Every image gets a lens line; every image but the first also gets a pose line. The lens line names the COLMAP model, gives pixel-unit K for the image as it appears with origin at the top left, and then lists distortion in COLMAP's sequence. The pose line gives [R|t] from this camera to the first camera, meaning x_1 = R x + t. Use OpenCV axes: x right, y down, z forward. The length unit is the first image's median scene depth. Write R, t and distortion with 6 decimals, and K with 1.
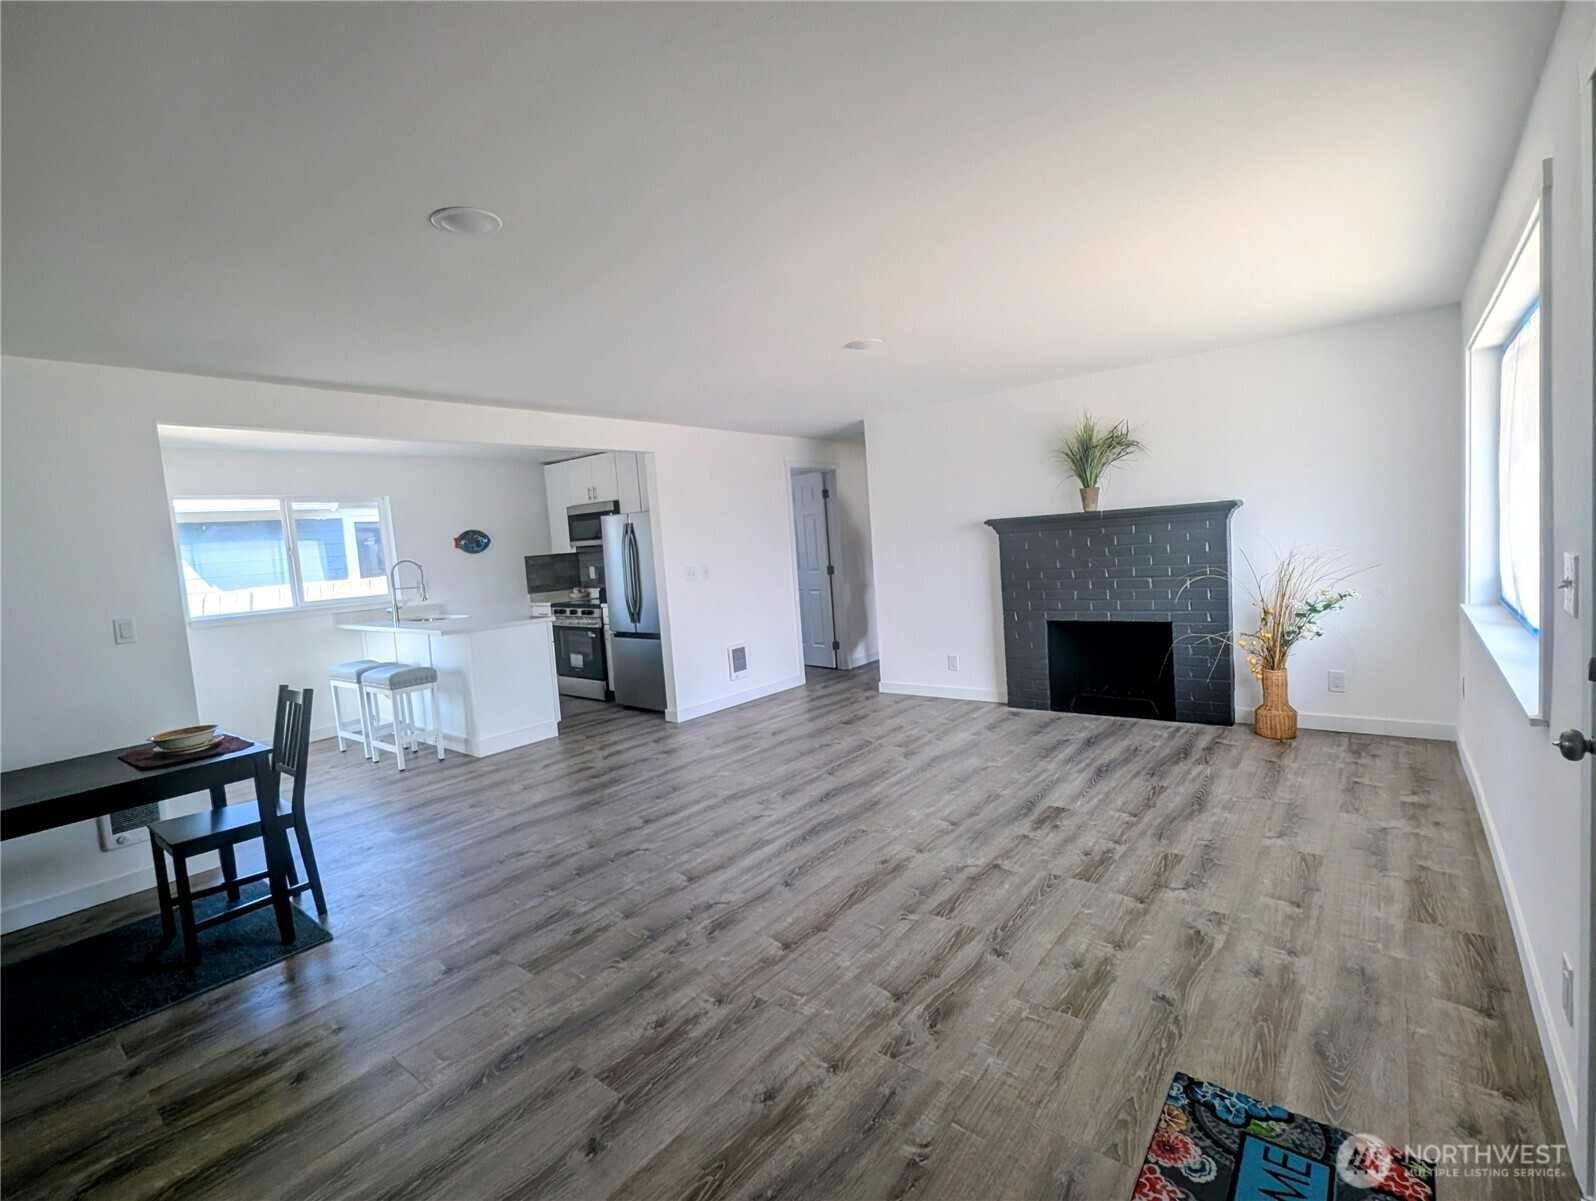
lens RADIAL K [[731.9, 0, 803.9], [0, 731.9, 593.3], [0, 0, 1]] dist [0.004726, 0.000573]
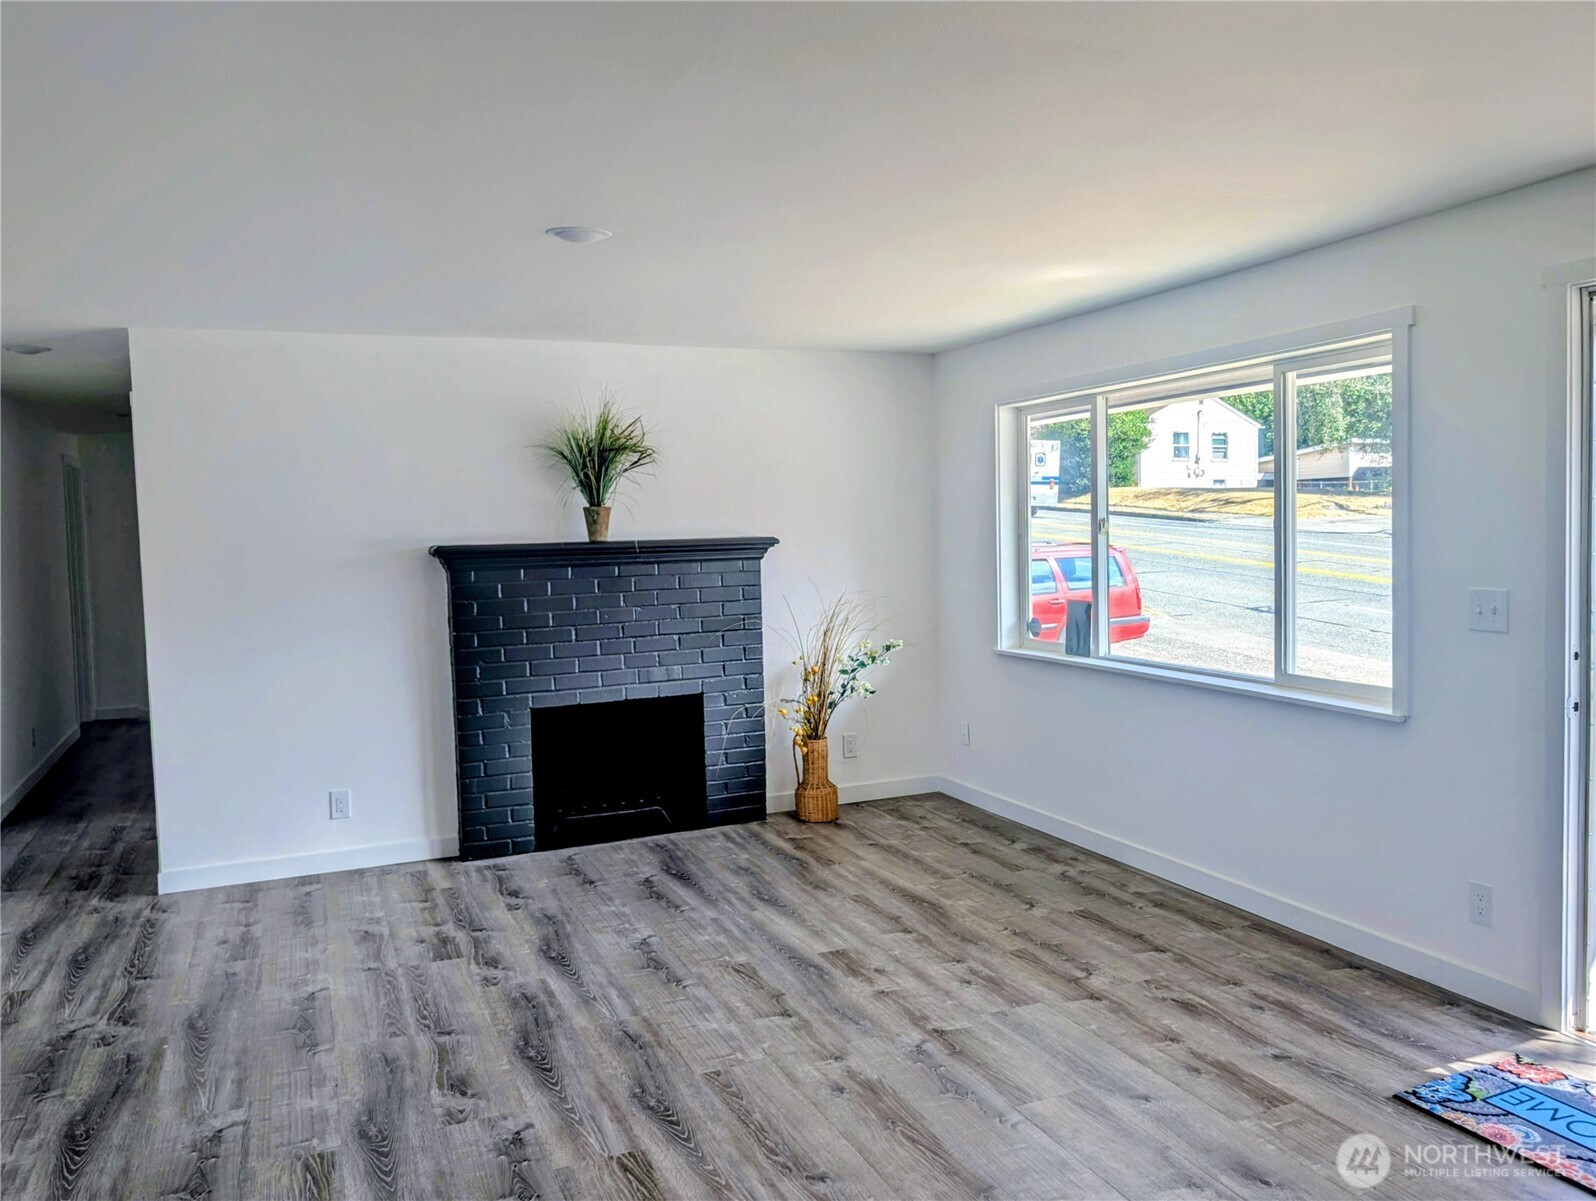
lens RADIAL K [[1182.8, 0, 801.6], [0, 1182.8, 600.6], [0, 0, 1]] dist [0.018571, -0.002403]
pose [[0.479227, 0.000454, 0.877691, -0.612938], [0.055497, 0.997983, -0.030818, -0.016204], [-0.875935, 0.063478, 0.478236, 0.396783]]
